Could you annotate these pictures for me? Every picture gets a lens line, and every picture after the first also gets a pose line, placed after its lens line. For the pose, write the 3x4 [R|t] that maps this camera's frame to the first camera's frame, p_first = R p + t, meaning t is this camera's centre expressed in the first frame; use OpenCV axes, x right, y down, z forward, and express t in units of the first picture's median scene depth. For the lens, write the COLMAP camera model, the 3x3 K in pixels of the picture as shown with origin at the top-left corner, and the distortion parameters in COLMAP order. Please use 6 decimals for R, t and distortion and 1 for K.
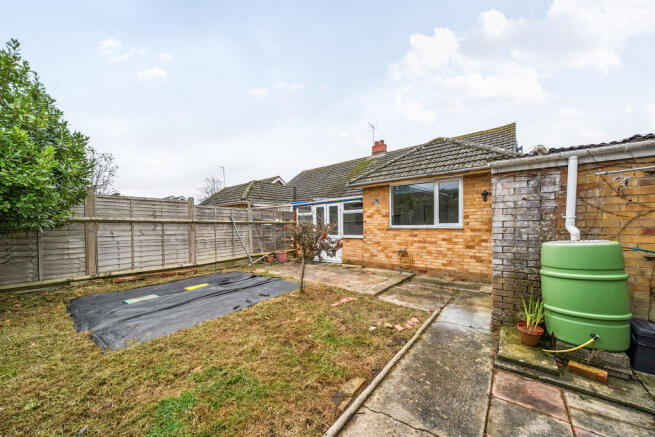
lens RADIAL K [[225.4, 0, 325.9], [0, 225.4, 223.8], [0, 0, 1]] dist [-0.009288, -0.000132]
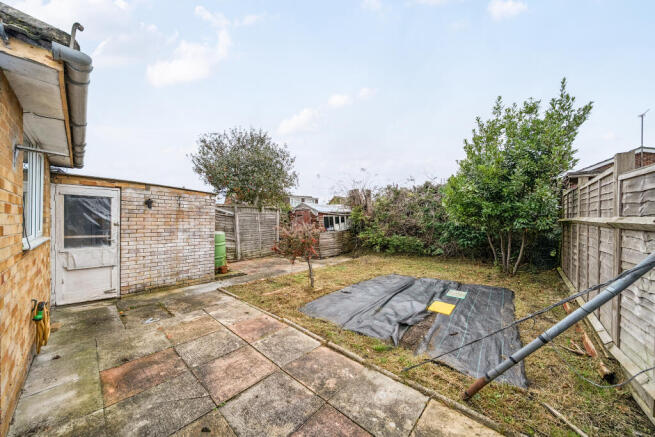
lens RADIAL K [[225.4, 0, 329.4], [0, 225.4, 220.2], [0, 0, 1]] dist [-0.009288, -0.000132]
pose [[-0.997533, 0.008227, 0.069722, -0.217981], [0.007870, 0.999954, -0.005400, -0.018833], [-0.069763, -0.004838, -0.997552, 1.712238]]
